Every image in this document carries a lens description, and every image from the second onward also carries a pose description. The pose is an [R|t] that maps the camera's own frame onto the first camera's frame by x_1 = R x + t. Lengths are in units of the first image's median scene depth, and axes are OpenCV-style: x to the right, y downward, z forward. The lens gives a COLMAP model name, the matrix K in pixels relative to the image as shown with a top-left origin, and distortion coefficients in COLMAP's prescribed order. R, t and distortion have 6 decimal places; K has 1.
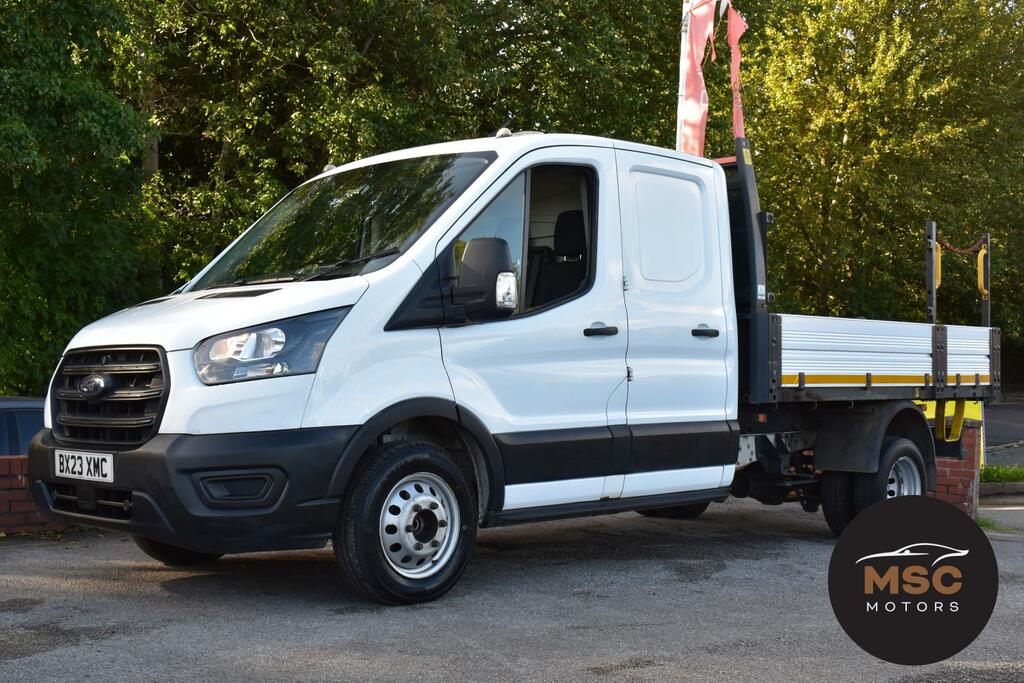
lens RADIAL K [[1267.4, 0, 512.0], [0, 1267.4, 341.5], [0, 0, 1]] dist [-0.065054, 0.017791]
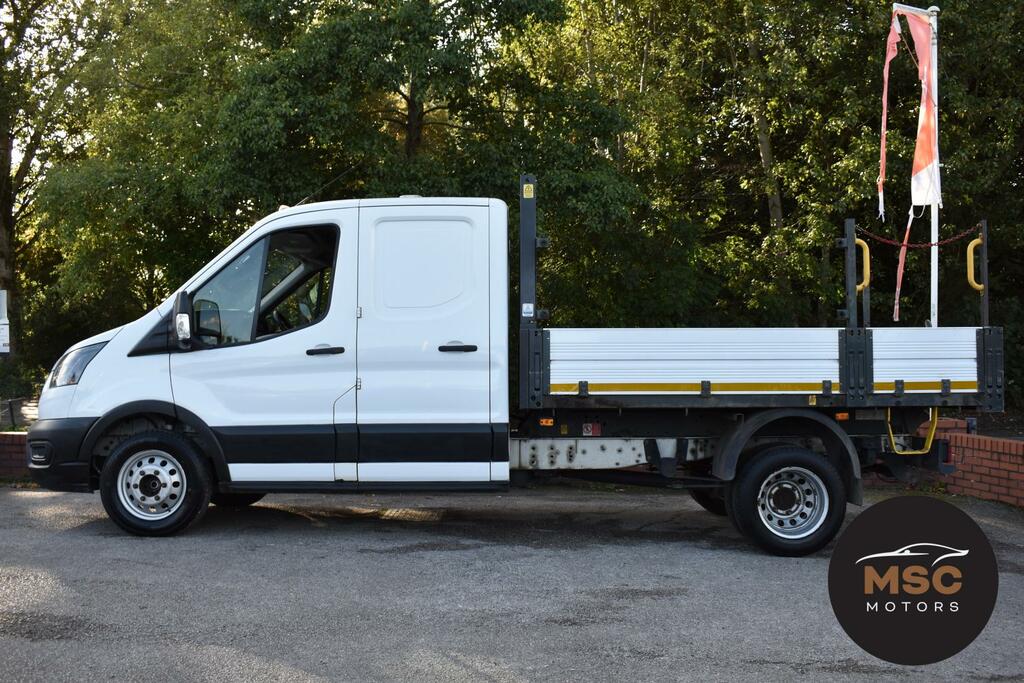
lens RADIAL K [[996.6, 0, 512.0], [0, 996.6, 341.5], [0, 0, 1]] dist [-0.075545, 0.008332]
pose [[0.706568, -0.034111, -0.706823, 0.805887], [0.024004, 0.999418, -0.024235, 0.009983], [0.707238, 0.000157, 0.706975, 0.359327]]
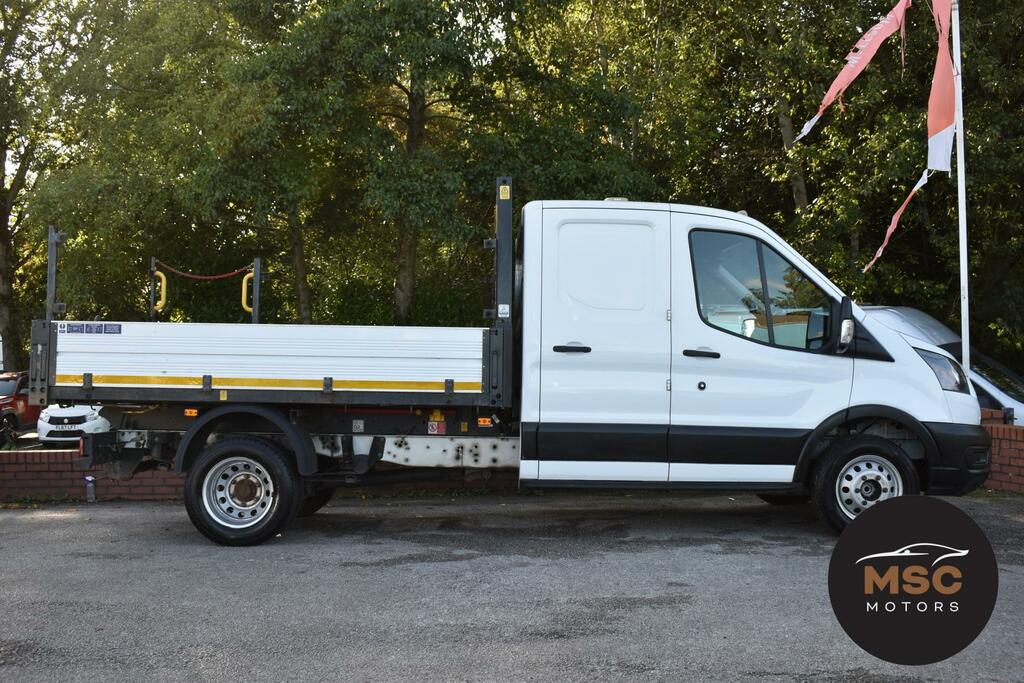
lens RADIAL K [[1038.8, 0, 512.0], [0, 1038.8, 341.5], [0, 0, 1]] dist [-0.073816, 0.007020]
pose [[0.689152, -0.058100, -0.722284, 0.809079], [0.053066, 0.998150, -0.029659, 0.018723], [0.722671, -0.017890, 0.690961, 0.395627]]
